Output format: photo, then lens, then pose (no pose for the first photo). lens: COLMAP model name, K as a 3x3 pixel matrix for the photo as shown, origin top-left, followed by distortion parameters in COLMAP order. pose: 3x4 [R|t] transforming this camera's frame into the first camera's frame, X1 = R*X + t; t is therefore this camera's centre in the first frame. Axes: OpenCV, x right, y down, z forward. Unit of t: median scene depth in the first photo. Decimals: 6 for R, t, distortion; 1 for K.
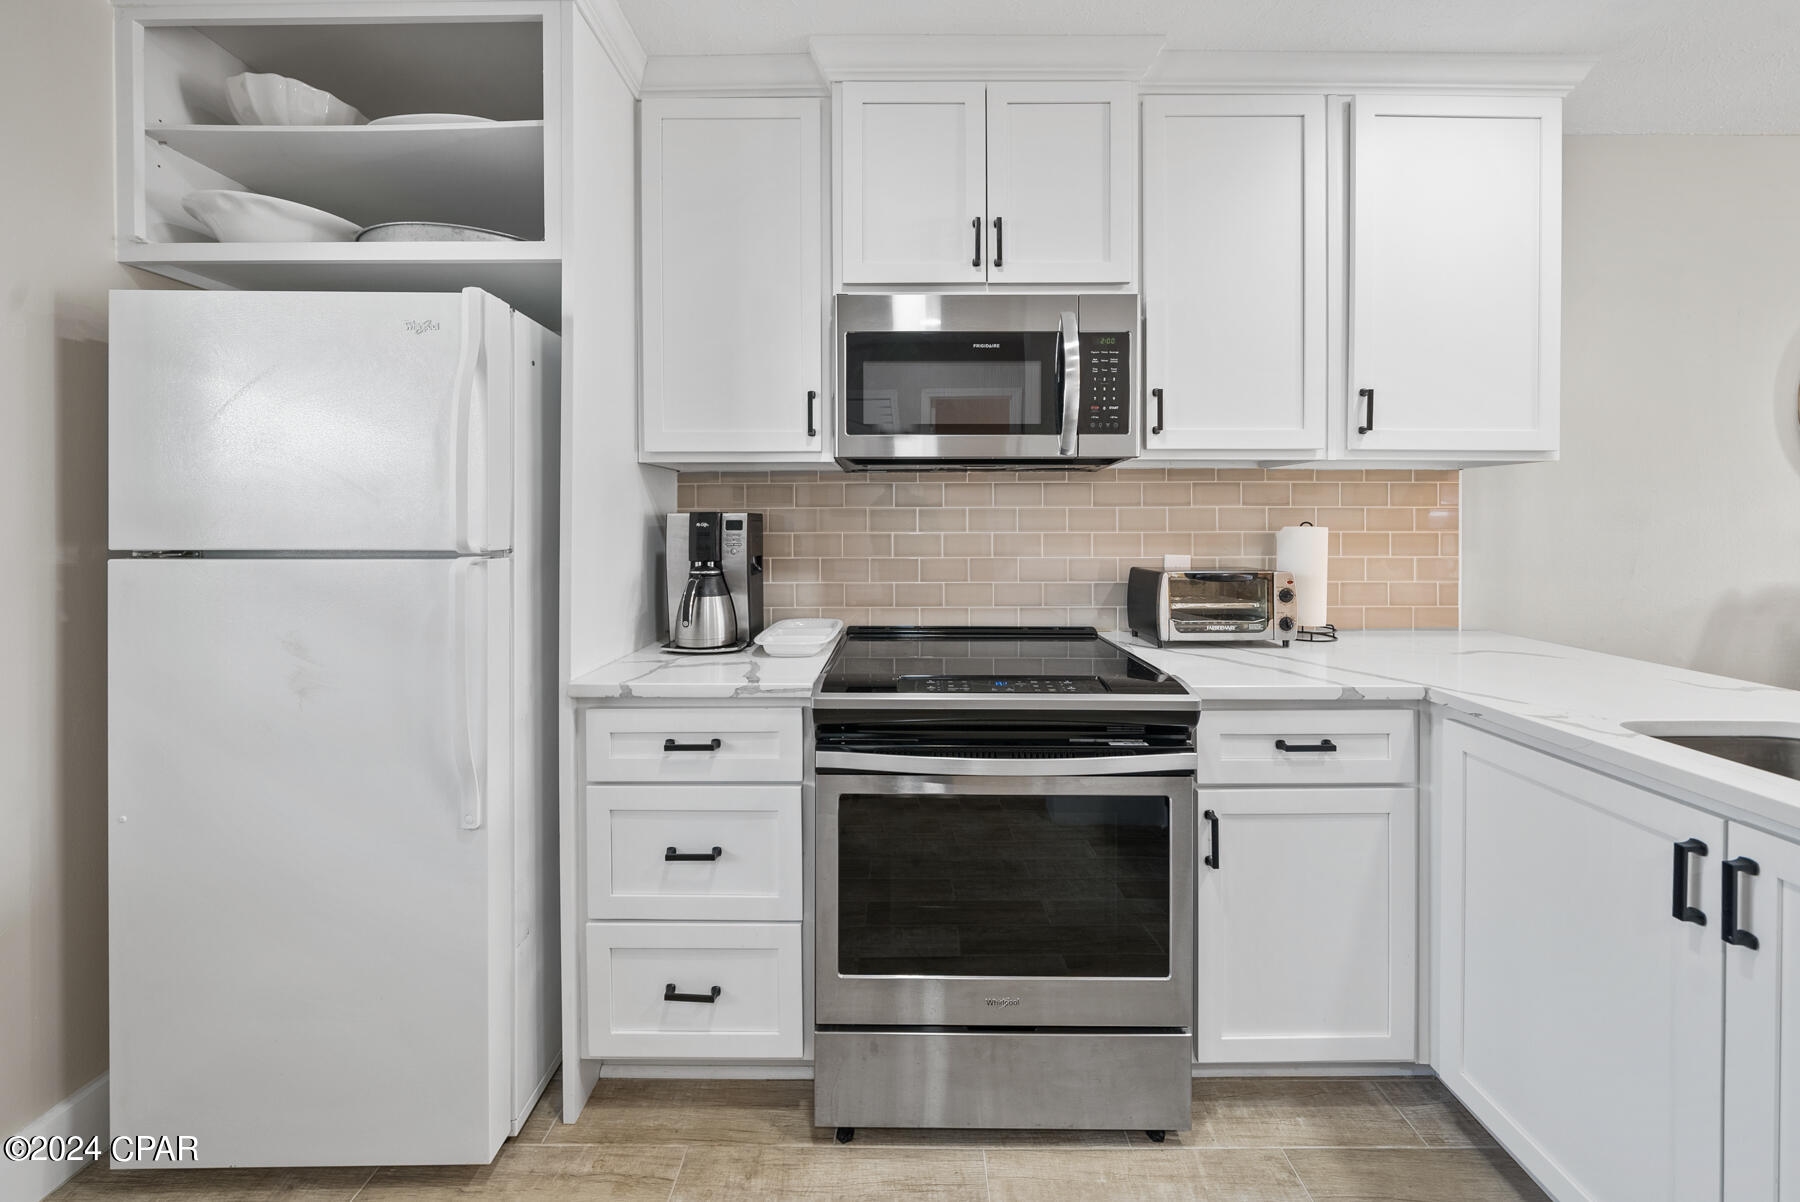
lens RADIAL K [[656.1, 0, 897.8], [0, 656.1, 522.8], [0, 0, 1]] dist [-0.004108, -0.000009]
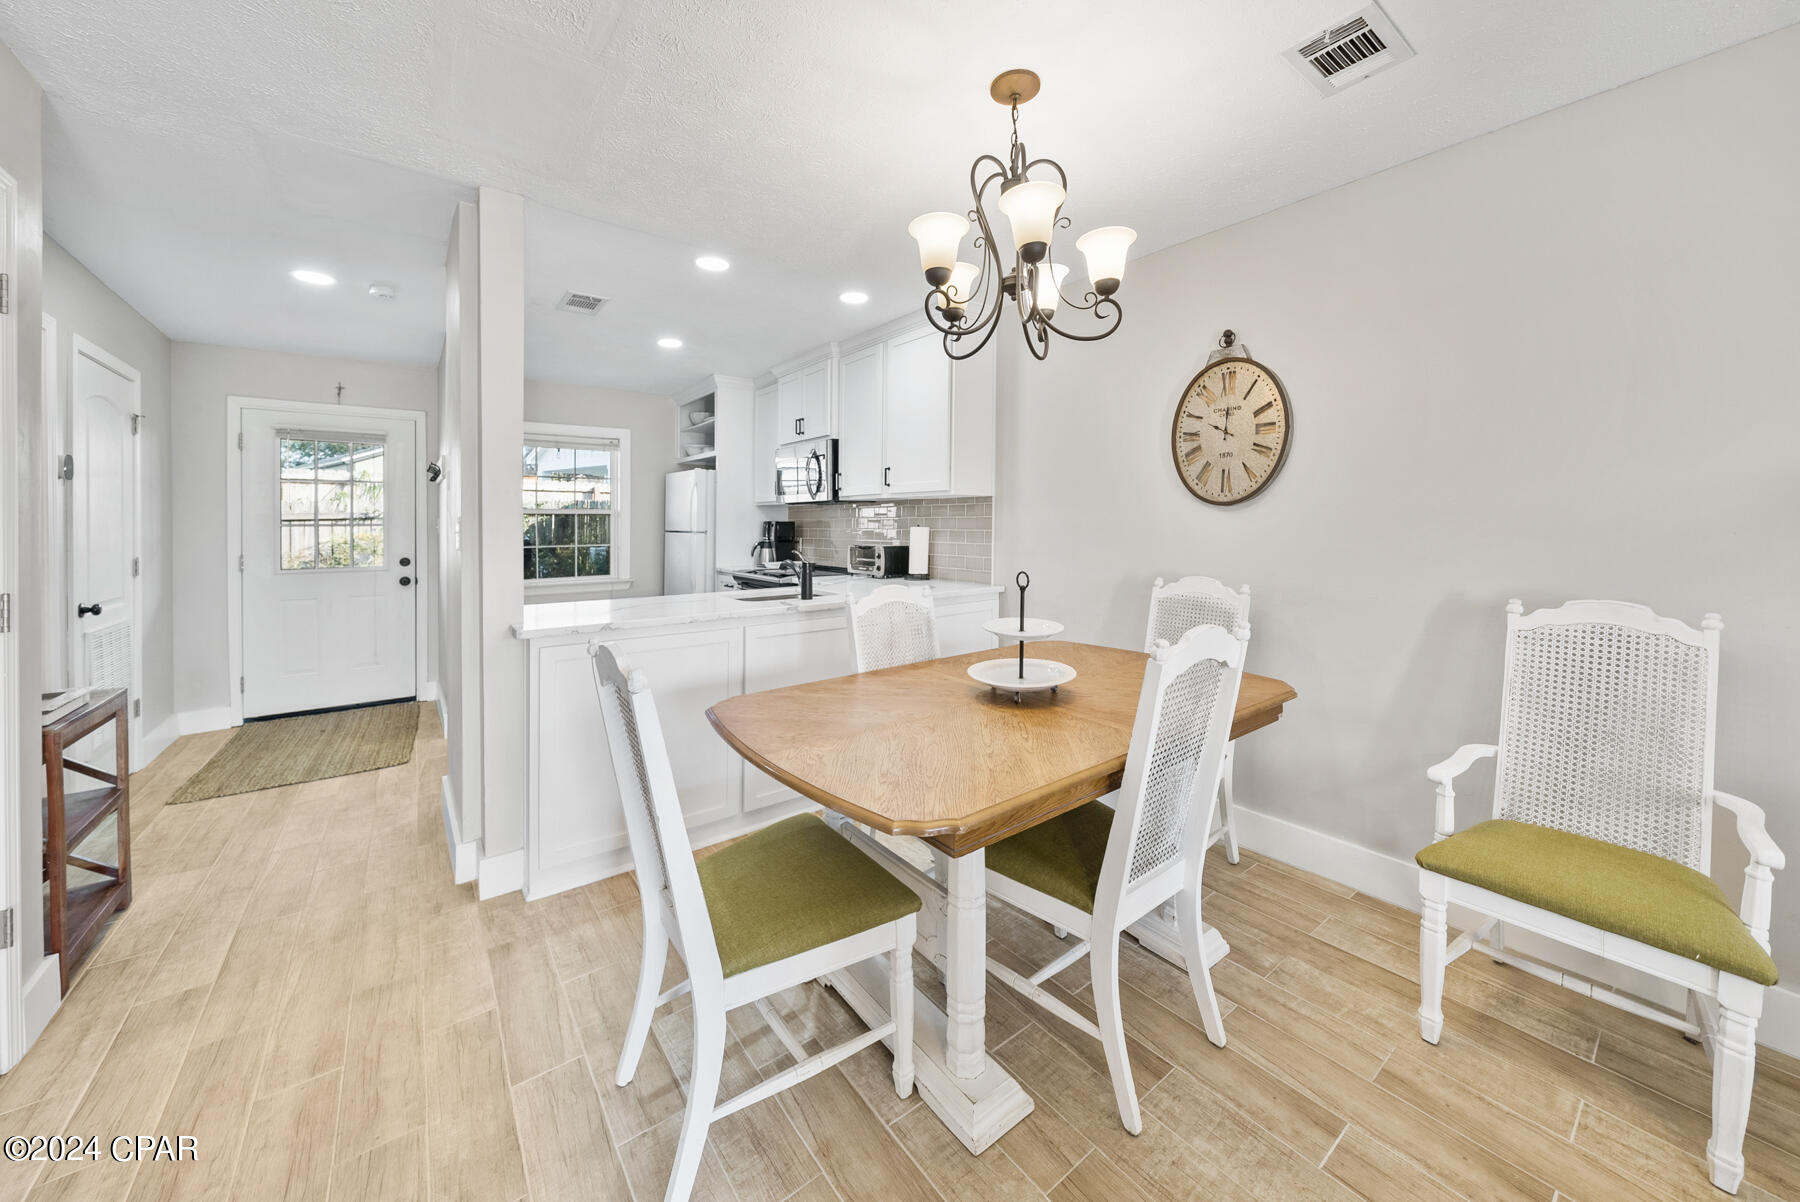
lens RADIAL K [[648.0, 0, 894.3], [0, 648.0, 524.0], [0, 0, 1]] dist [-0.007525, 0.000202]
pose [[0.606819, 0.000351, -0.794840, 2.618276], [-0.001845, 0.999998, -0.000967, -0.001303], [0.794838, 0.002053, 0.606818, -0.383599]]
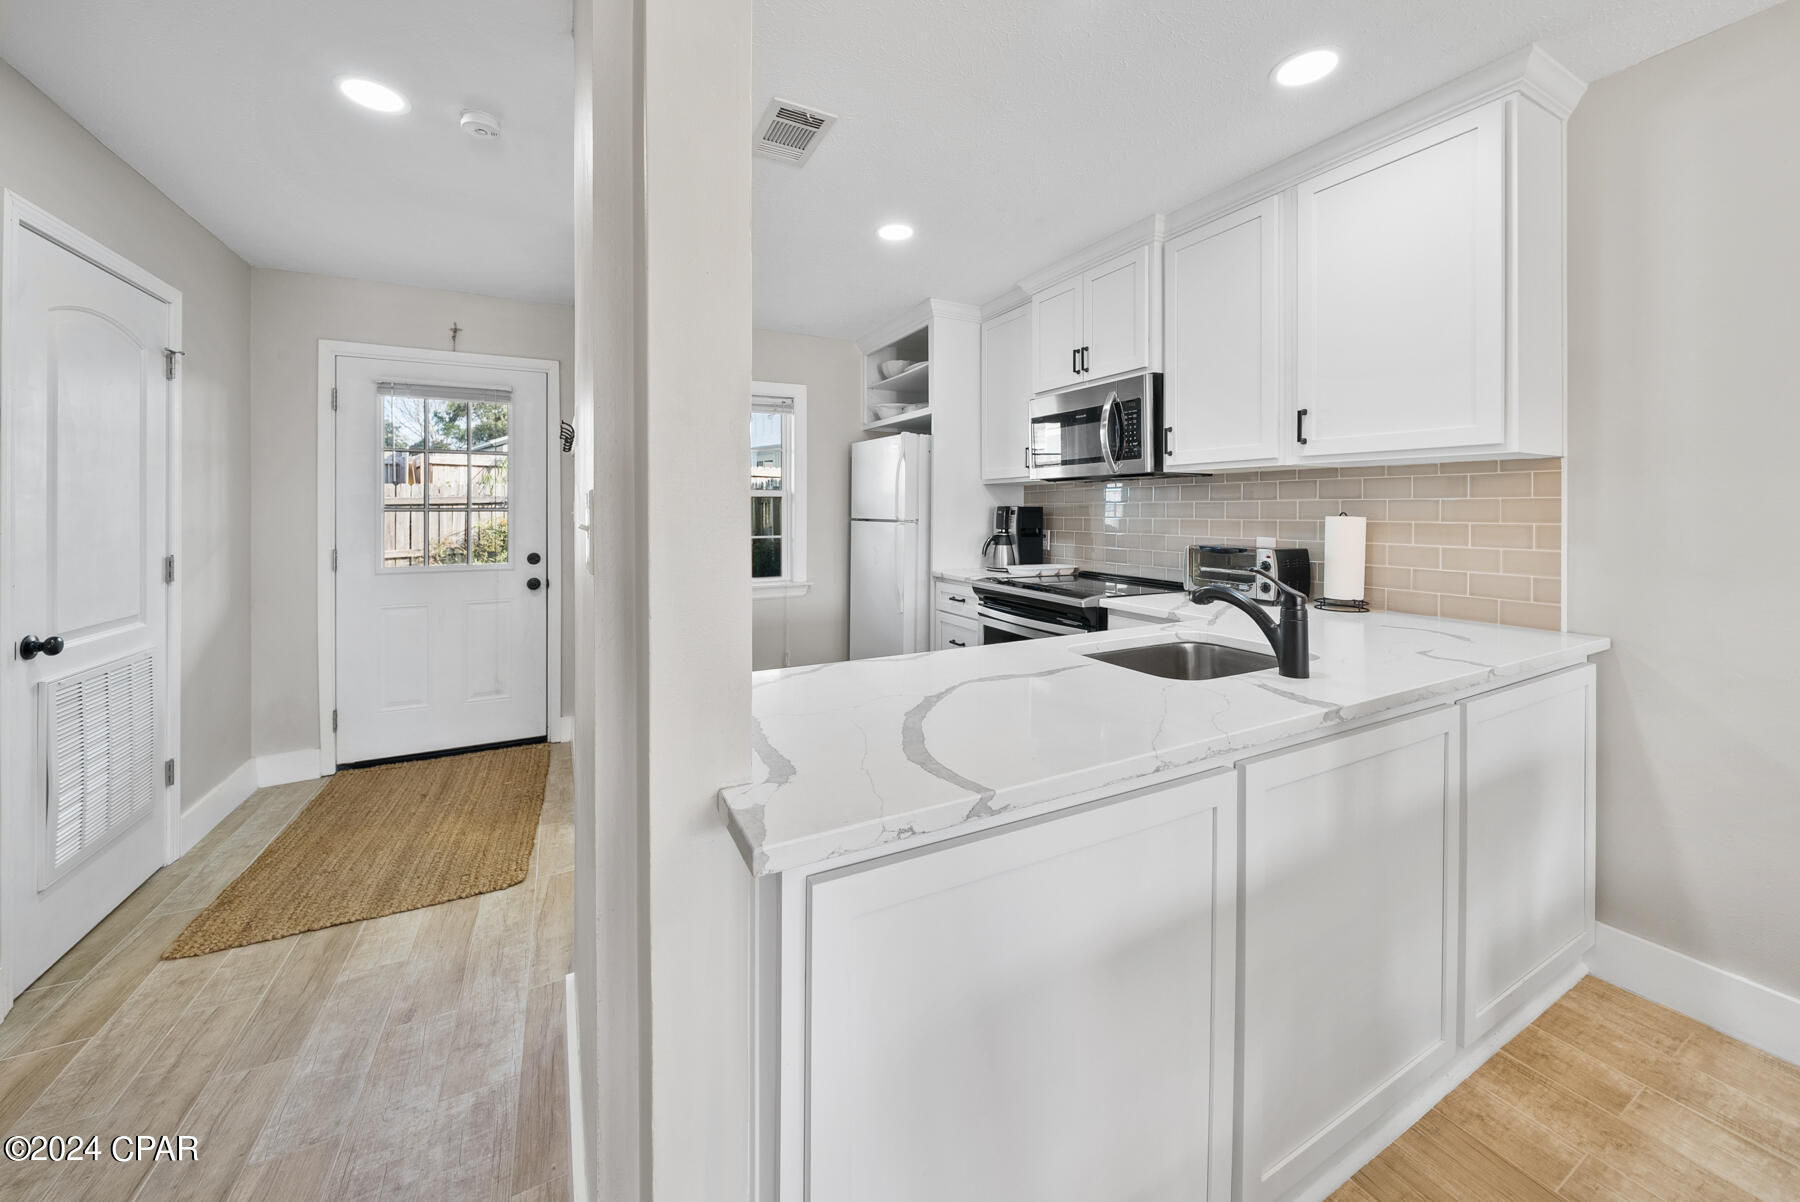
lens RADIAL K [[648.0, 0, 906.7], [0, 648.0, 513.4], [0, 0, 1]] dist [-0.007525, 0.000202]
pose [[0.478034, 0.006129, -0.878320, 1.508467], [-0.005568, 0.999977, 0.003948, 0.000391], [0.878324, 0.003003, 0.478057, -0.307040]]
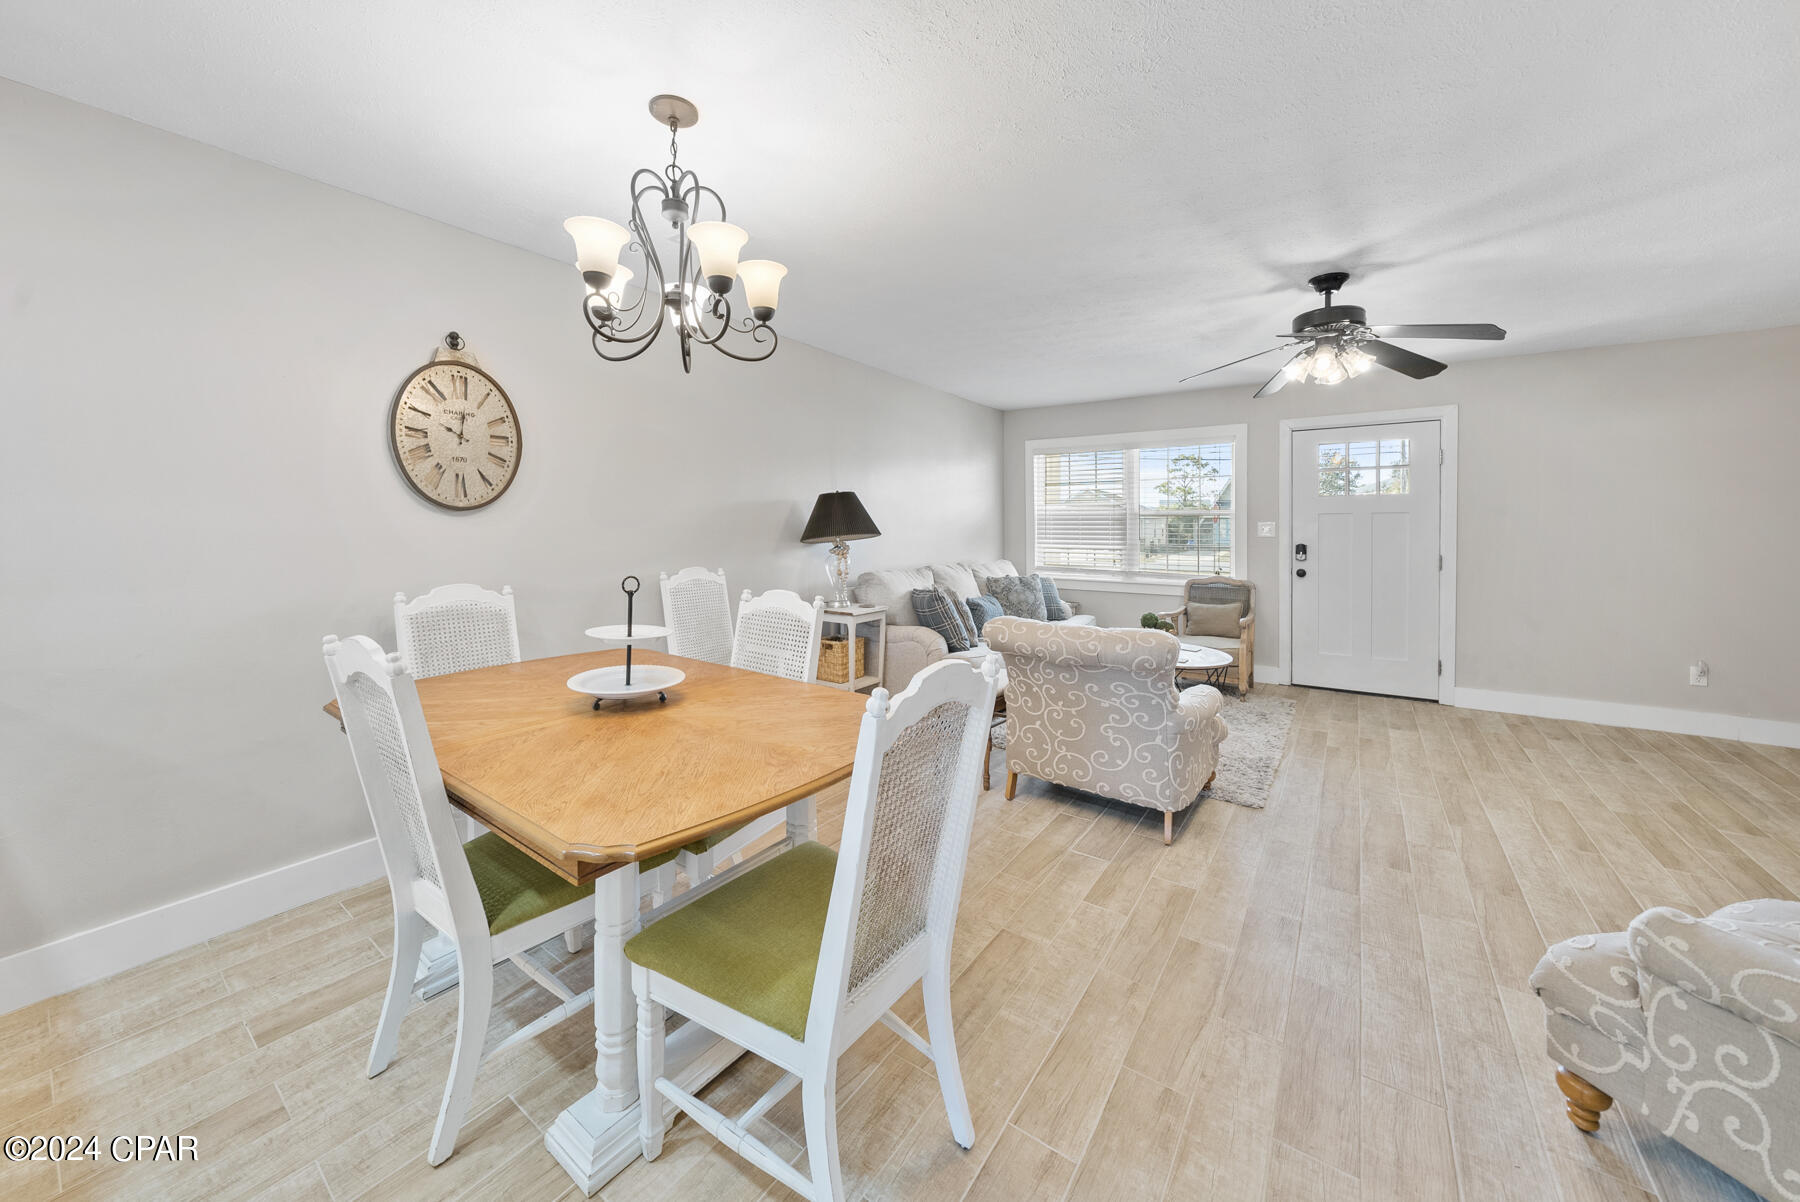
lens RADIAL K [[648.0, 0, 899.6], [0, 648.0, 535.8], [0, 0, 1]] dist [-0.007525, 0.000202]
pose [[0.567459, -0.012362, 0.823309, 1.177007], [0.004991, 0.999921, 0.011574, -0.000925], [-0.823387, -0.002459, 0.567475, -0.542461]]
